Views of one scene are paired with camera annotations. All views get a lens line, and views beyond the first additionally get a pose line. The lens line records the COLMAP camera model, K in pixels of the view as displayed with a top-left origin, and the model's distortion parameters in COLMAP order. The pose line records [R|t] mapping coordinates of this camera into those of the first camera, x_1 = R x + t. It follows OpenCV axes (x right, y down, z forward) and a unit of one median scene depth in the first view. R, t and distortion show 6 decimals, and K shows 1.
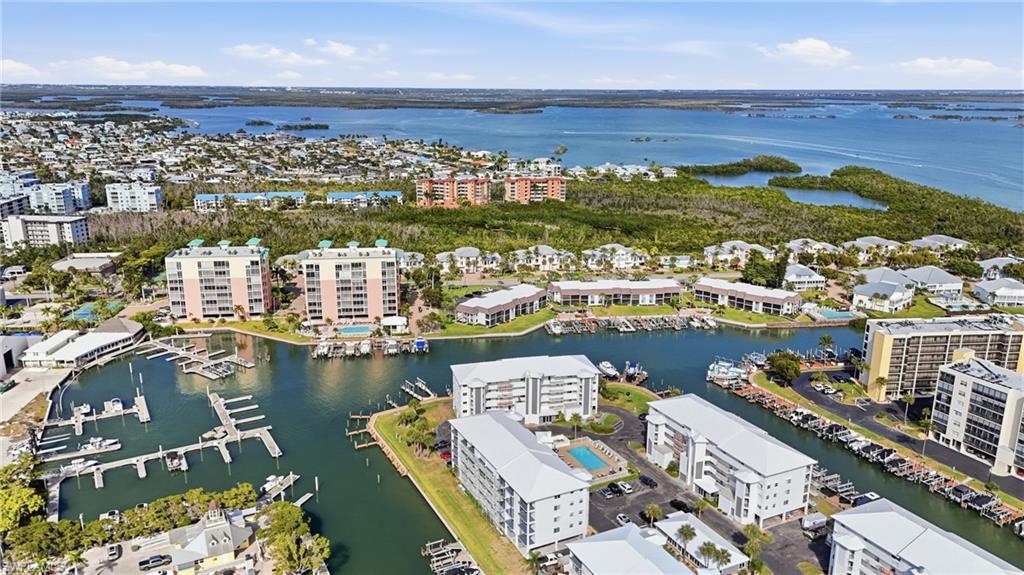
lens RADIAL K [[752.1, 0, 512.1], [0, 752.1, 292.4], [0, 0, 1]] dist [0.005955, -0.003600]
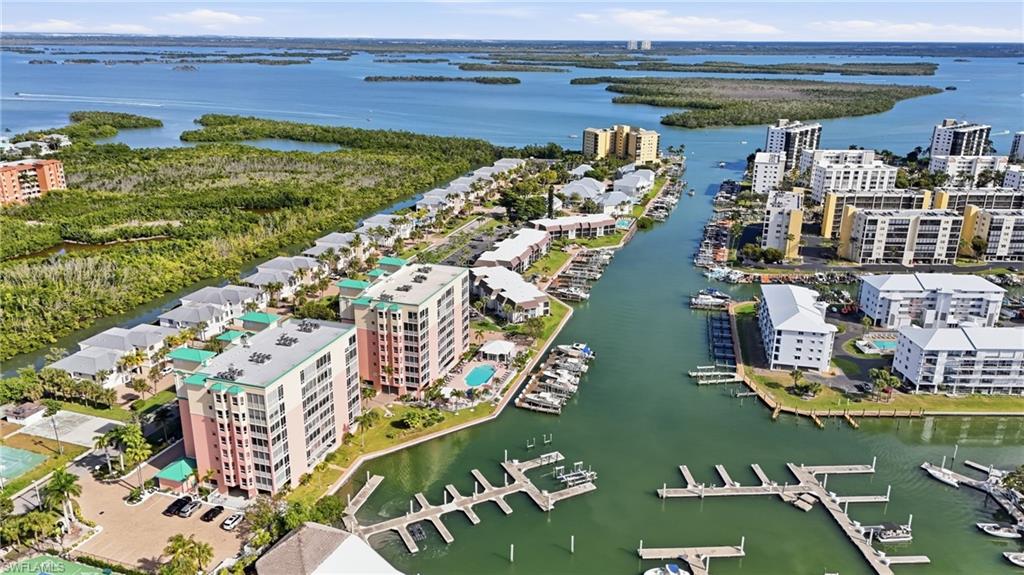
lens RADIAL K [[752.1, 0, 512.1], [0, 752.1, 292.4], [0, 0, 1]] dist [0.005955, -0.003600]
pose [[0.453772, -0.294045, 0.841207, -0.853183], [0.229842, 0.950670, 0.208324, -0.186910], [-0.860967, 0.098813, 0.498971, 0.650474]]
